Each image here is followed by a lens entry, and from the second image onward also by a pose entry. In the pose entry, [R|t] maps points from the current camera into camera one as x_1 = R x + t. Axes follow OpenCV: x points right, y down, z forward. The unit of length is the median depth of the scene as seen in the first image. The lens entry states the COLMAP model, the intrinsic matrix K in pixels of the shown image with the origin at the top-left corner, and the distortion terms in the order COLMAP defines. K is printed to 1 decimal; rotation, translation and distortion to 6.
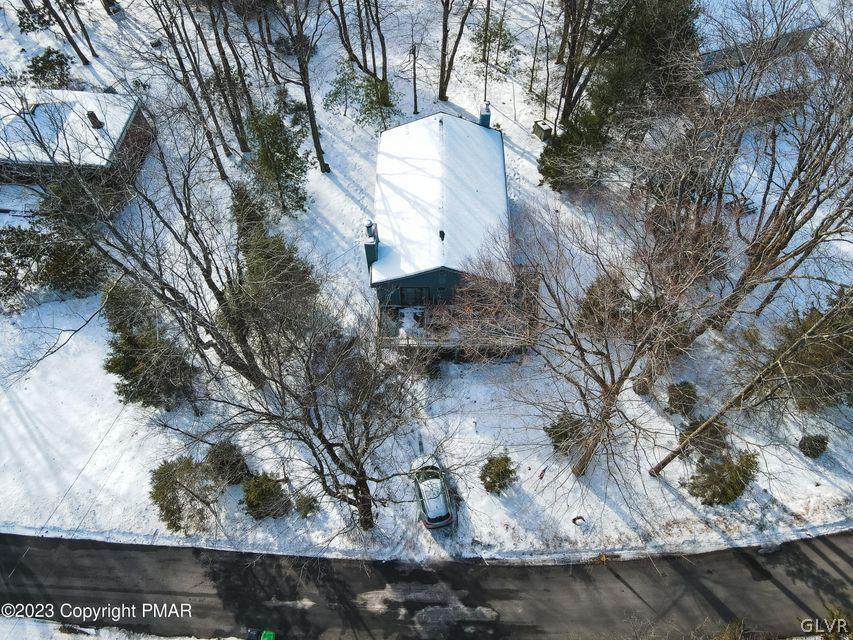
lens RADIAL K [[620.6, 0, 426.5], [0, 620.6, 320.0], [0, 0, 1]] dist [0.030268, -0.035099]
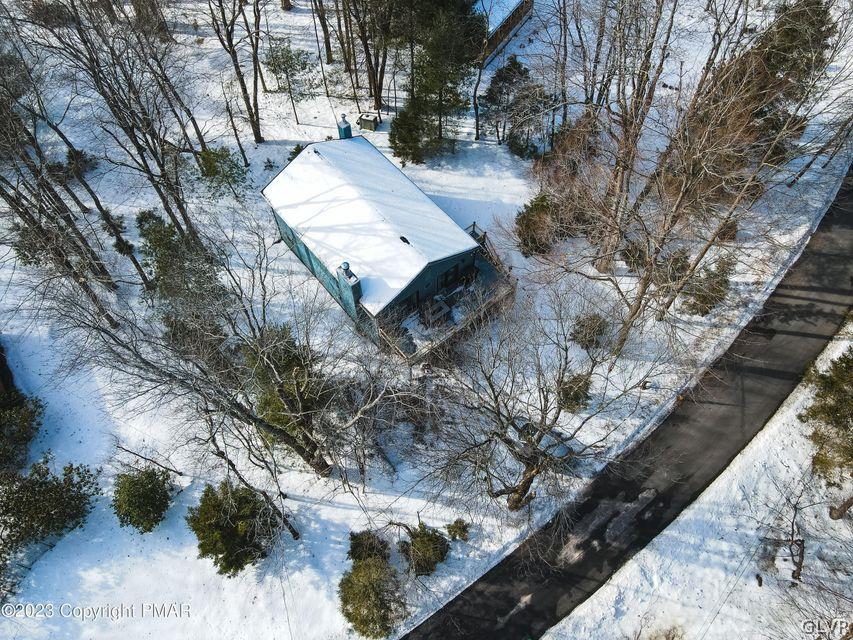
lens RADIAL K [[620.6, 0, 426.5], [0, 620.6, 320.0], [0, 0, 1]] dist [0.030268, -0.035099]
pose [[0.771494, -0.546062, 0.326518, -0.385336], [0.546716, 0.831473, 0.098761, -0.117065], [-0.325420, 0.102319, 0.940017, 0.033889]]
